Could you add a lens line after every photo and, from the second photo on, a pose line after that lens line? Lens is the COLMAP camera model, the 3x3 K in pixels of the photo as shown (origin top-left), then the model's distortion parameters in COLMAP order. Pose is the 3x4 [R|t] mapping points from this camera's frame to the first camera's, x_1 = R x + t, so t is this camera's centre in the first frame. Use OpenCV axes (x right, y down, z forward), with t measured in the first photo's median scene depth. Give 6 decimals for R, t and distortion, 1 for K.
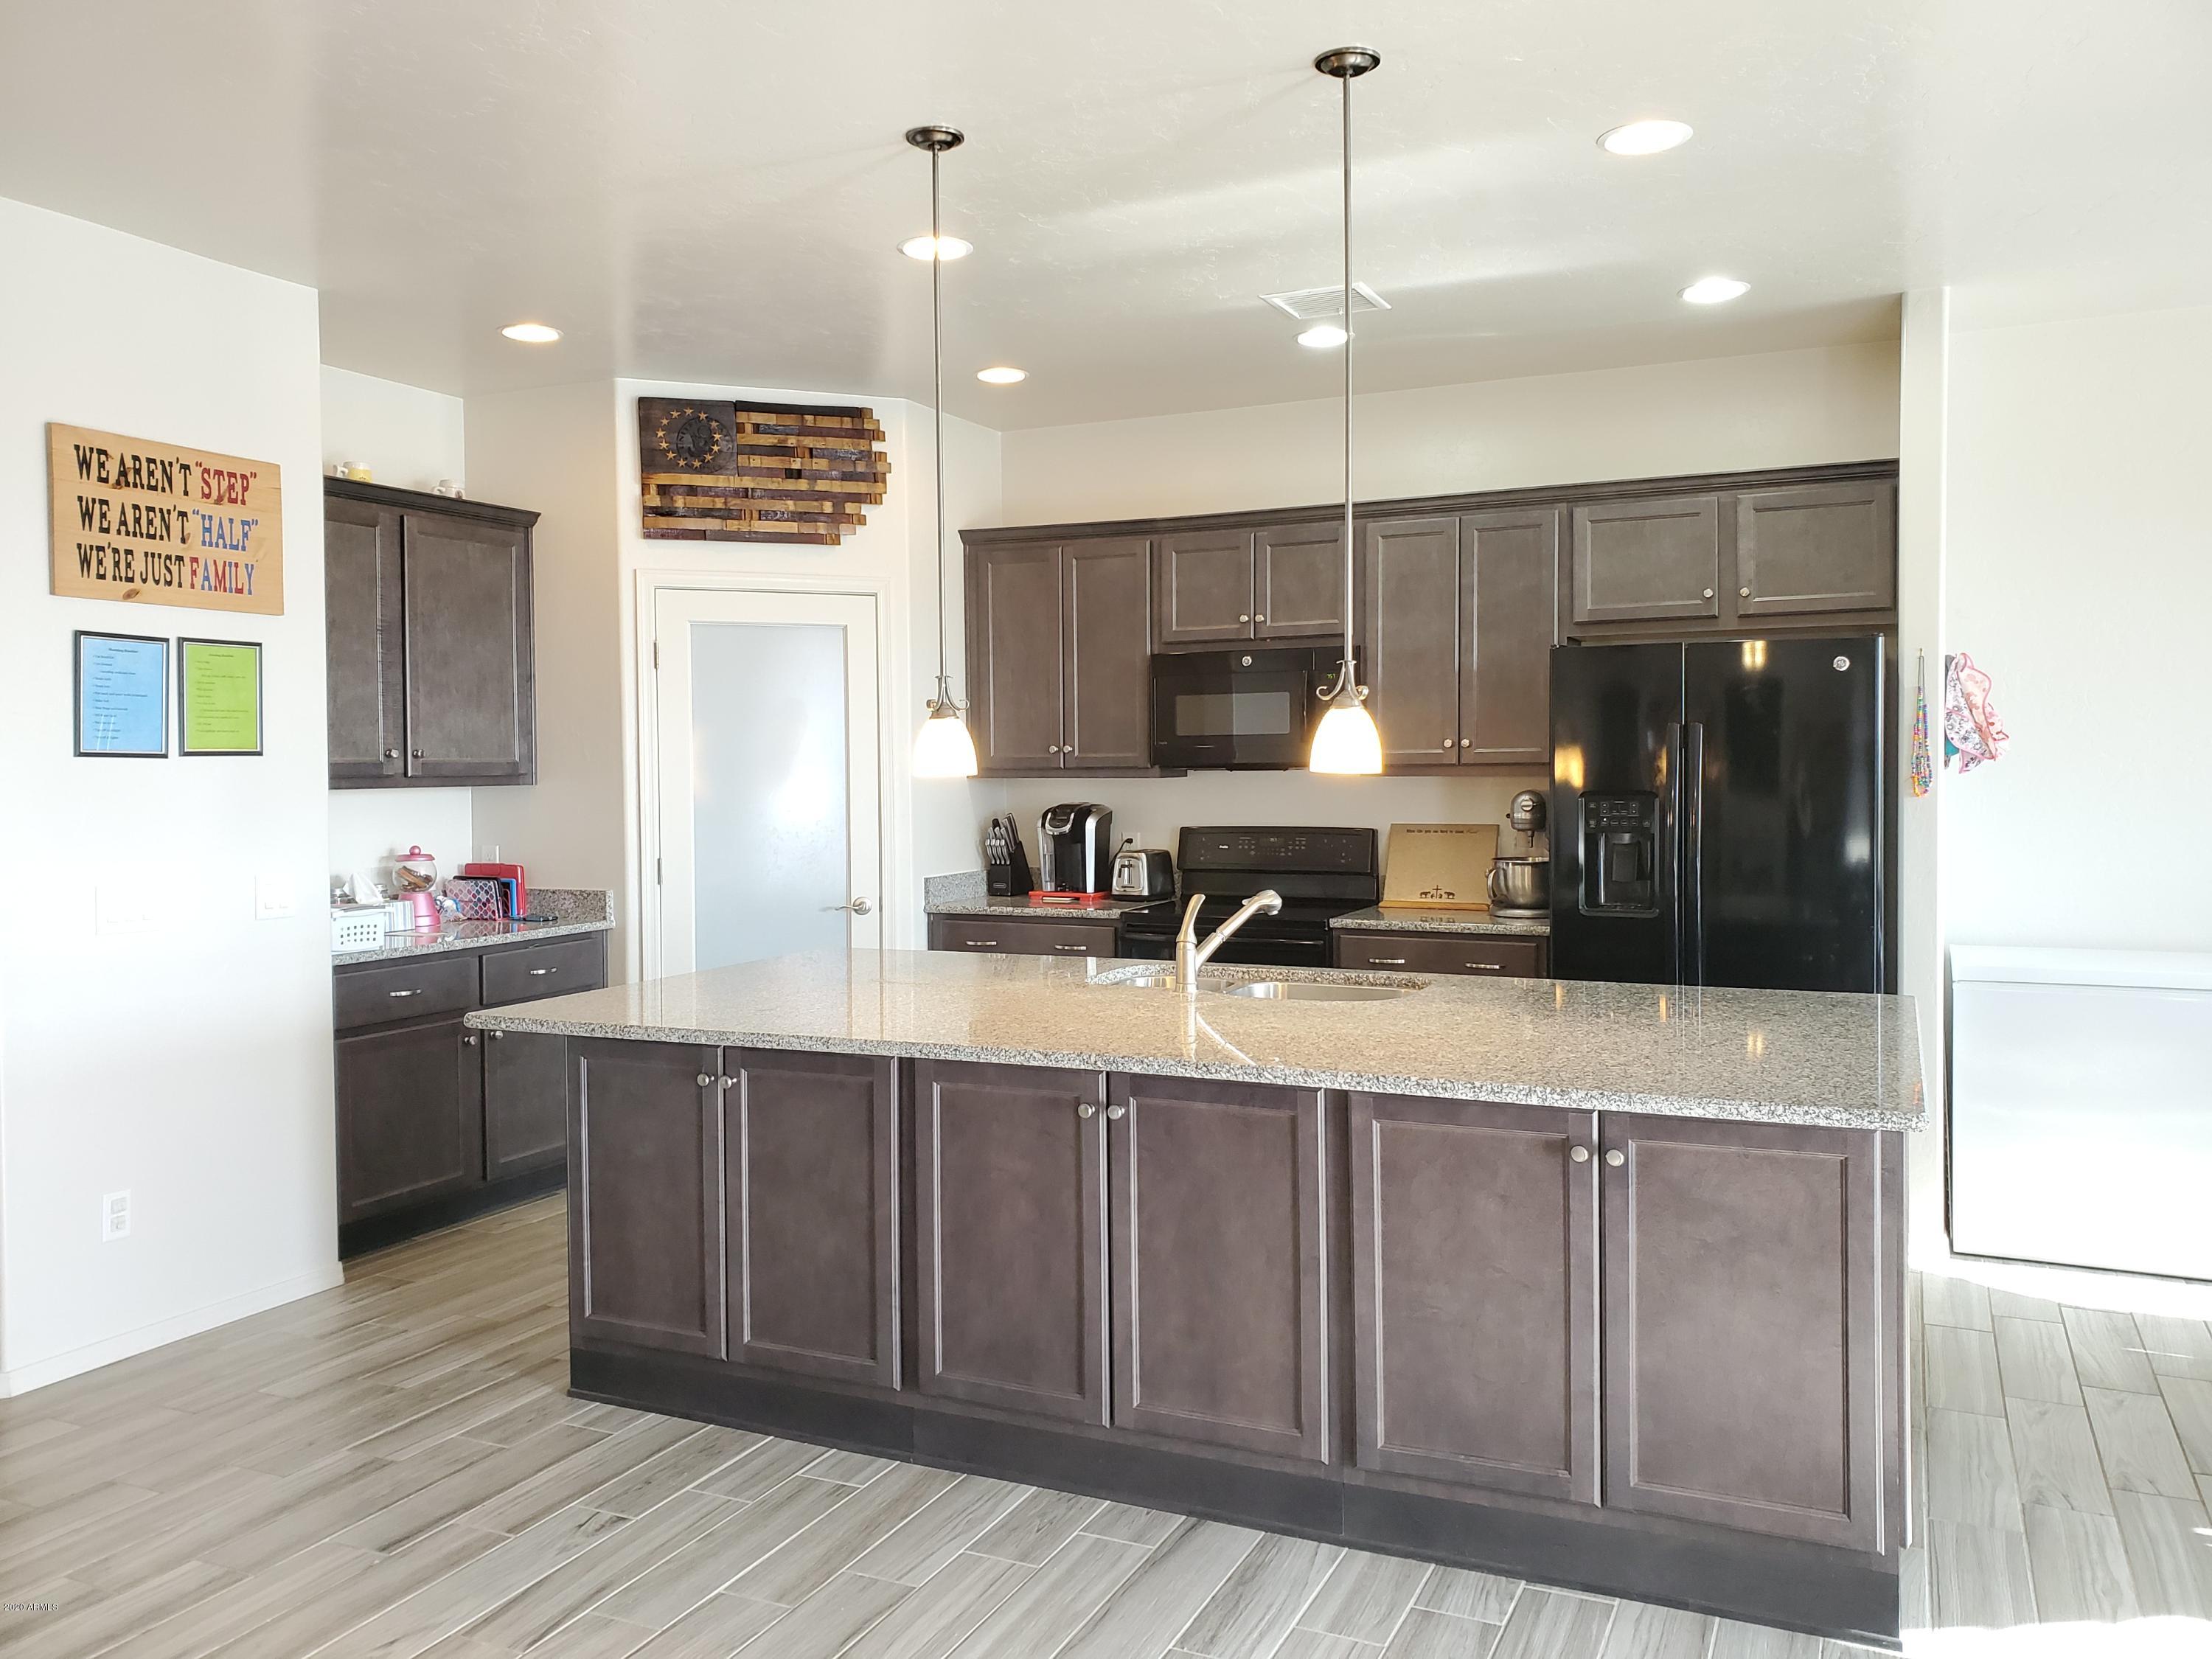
lens RADIAL K [[1711.7, 0, 1097.2], [0, 1711.7, 818.4], [0, 0, 1]] dist [0.036239, -0.035844]
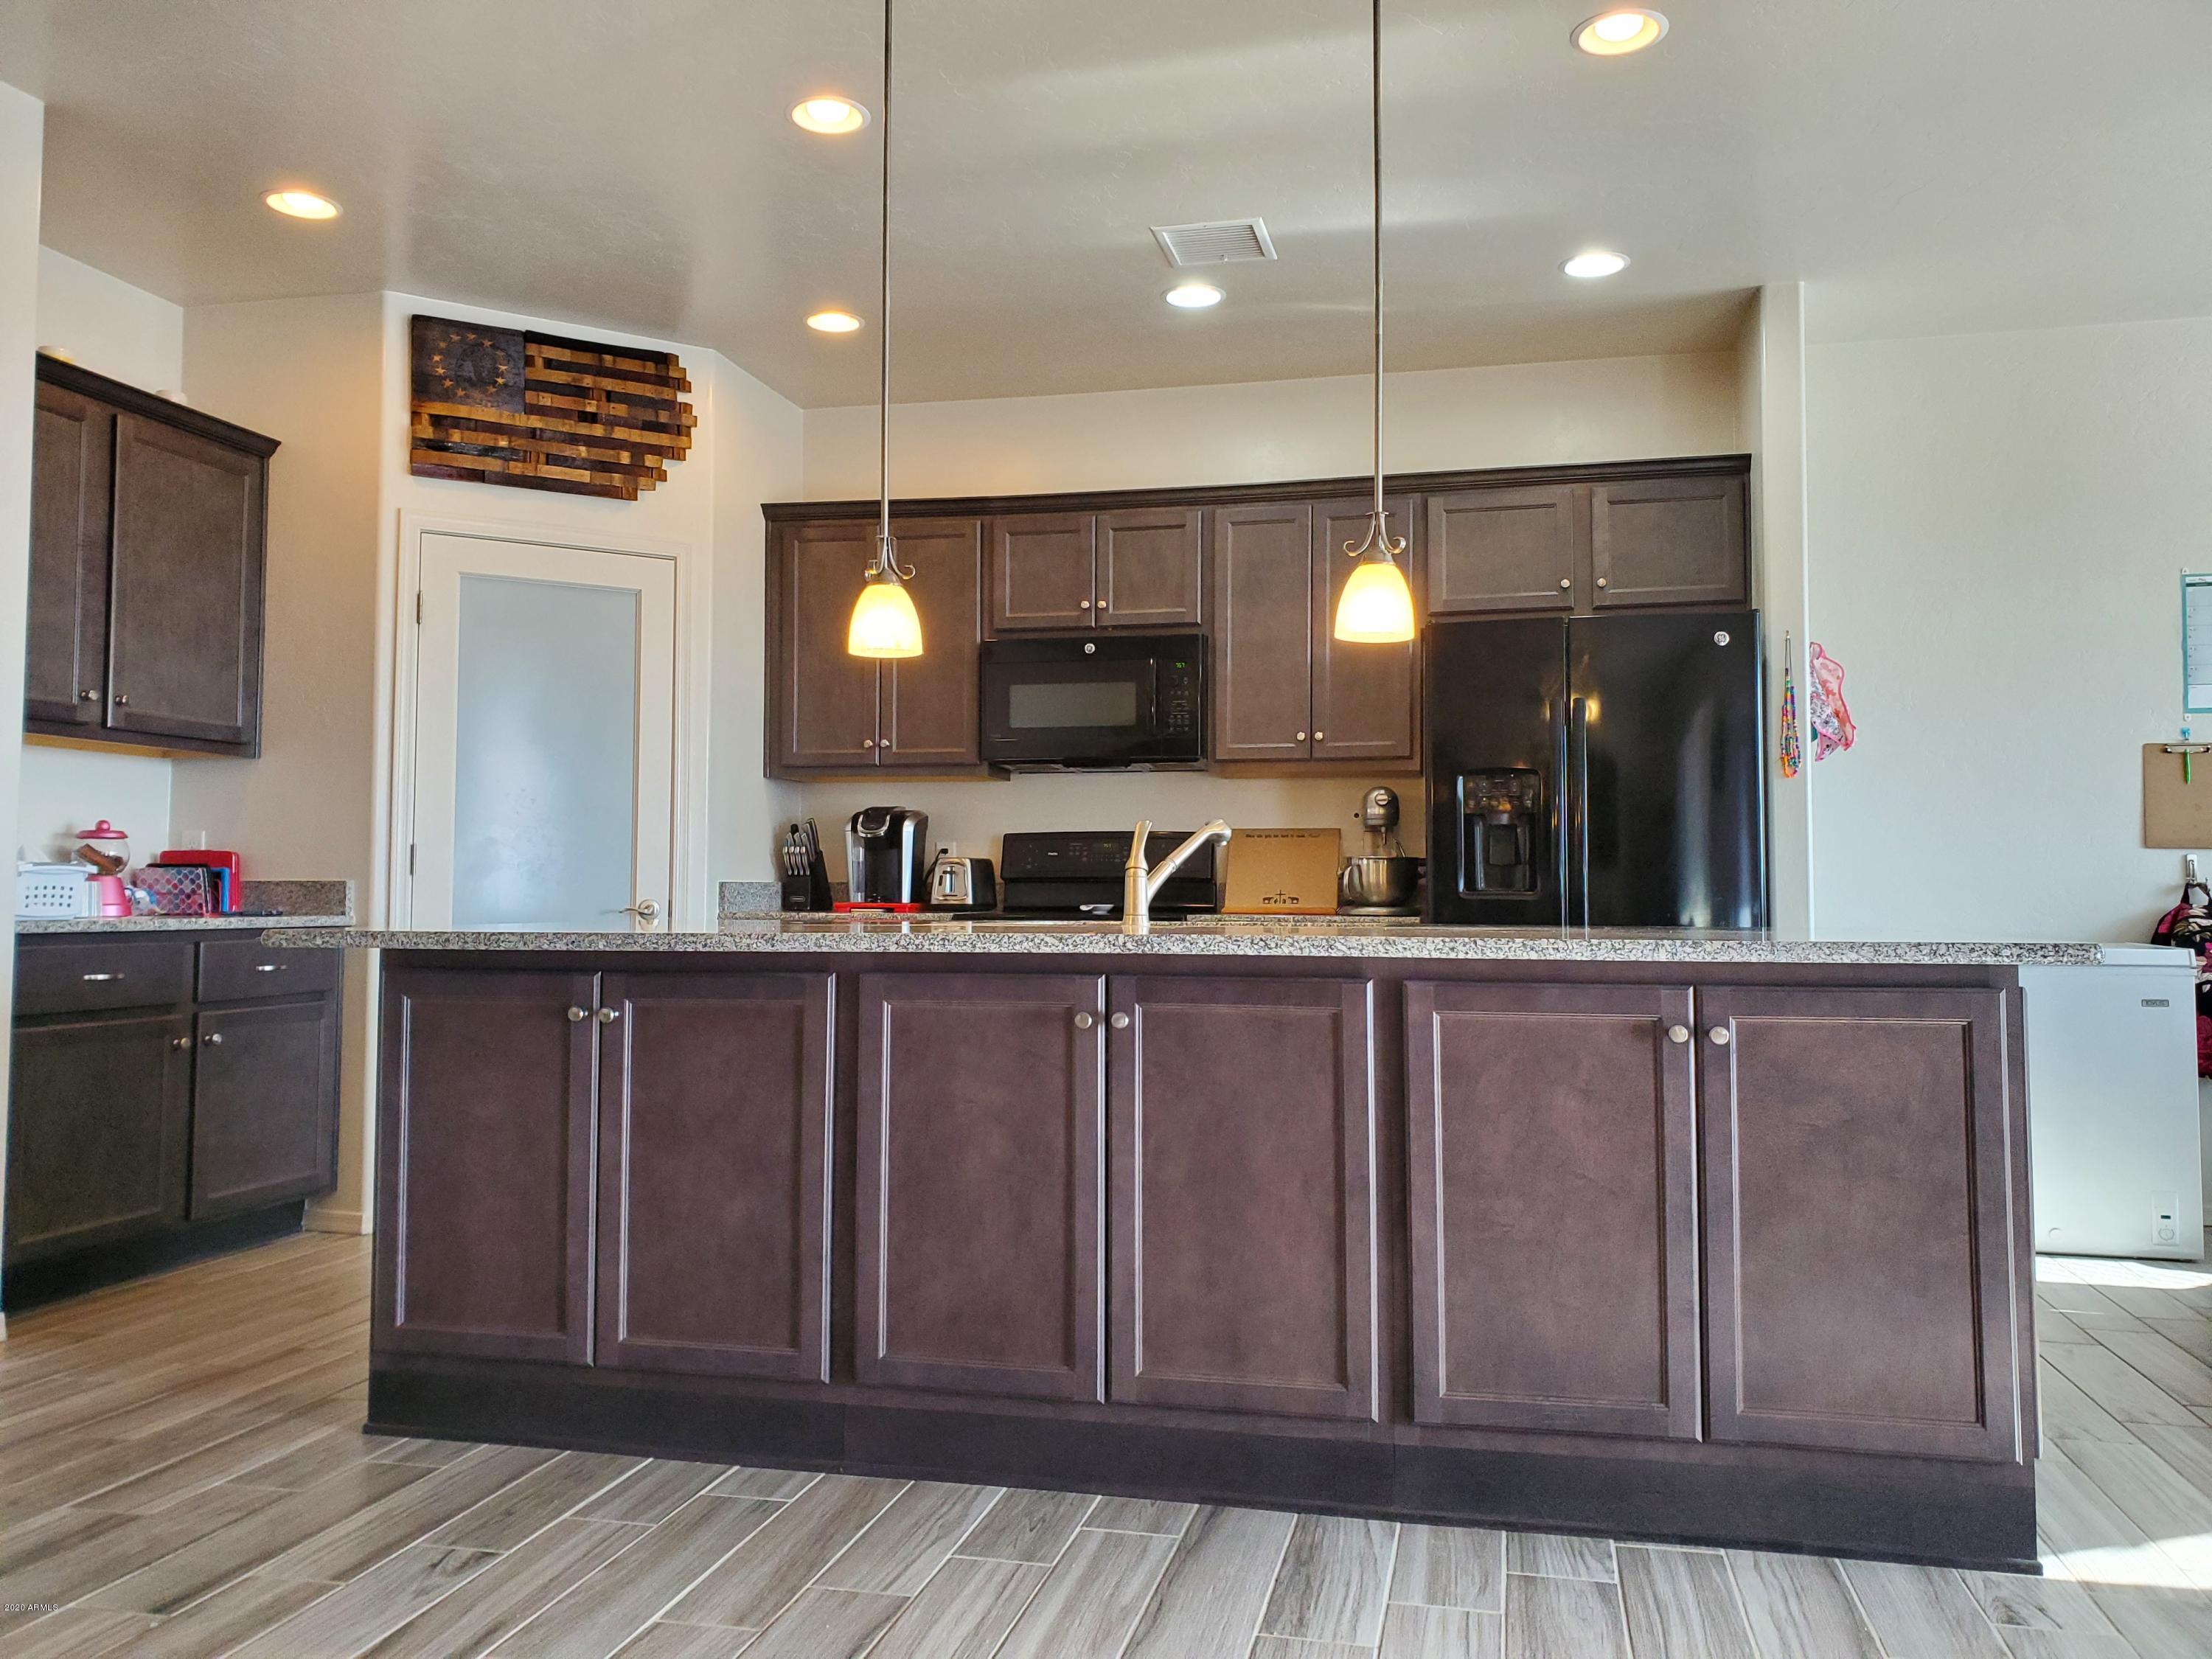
lens RADIAL K [[1711.7, 0, 1106.6], [0, 1711.7, 826.7], [0, 0, 1]] dist [0.036239, -0.035844]
pose [[0.977974, 0.021061, 0.207660, -0.122845], [-0.005277, 0.997073, -0.076274, 0.099297], [-0.208659, 0.073498, 0.975223, 0.117943]]
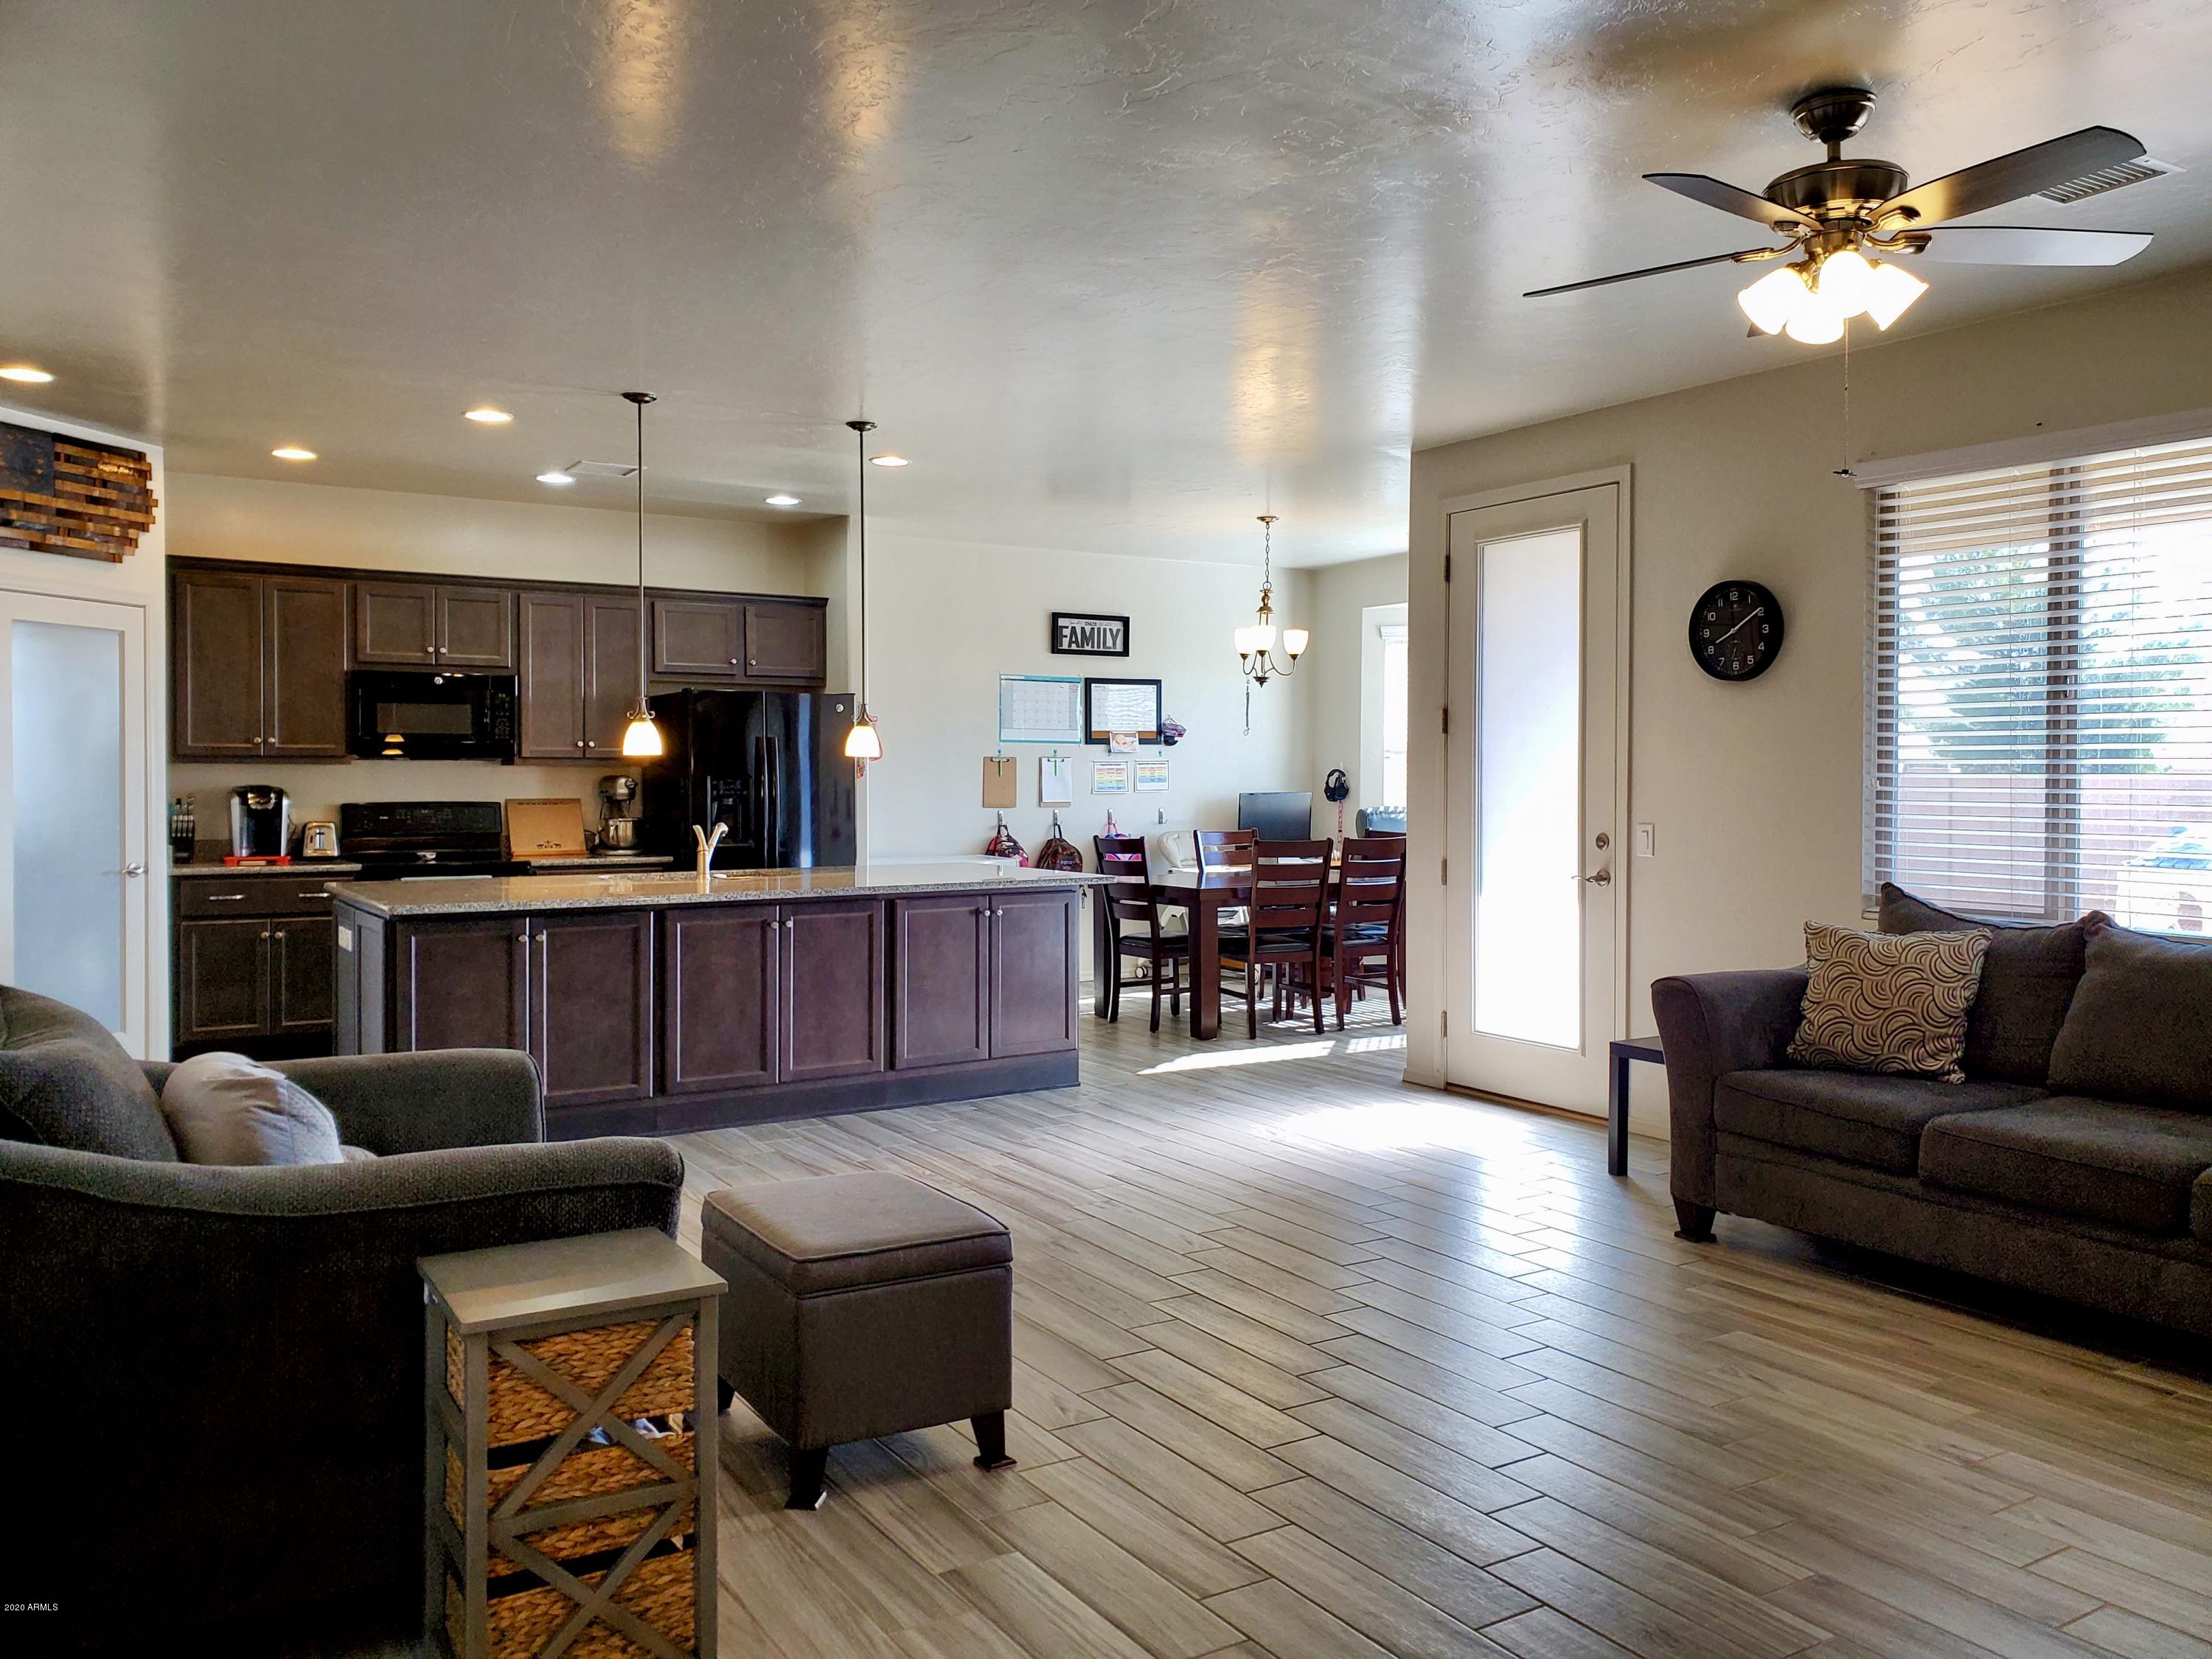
lens RADIAL K [[1711.7, 0, 1175.0], [0, 1711.7, 788.3], [0, 0, 1]] dist [0.036239, -0.035844]
pose [[0.507913, 0.002664, 0.861404, -1.056144], [0.020178, 0.999684, -0.014989, 0.036807], [-0.861172, 0.024995, 0.507698, -0.297083]]
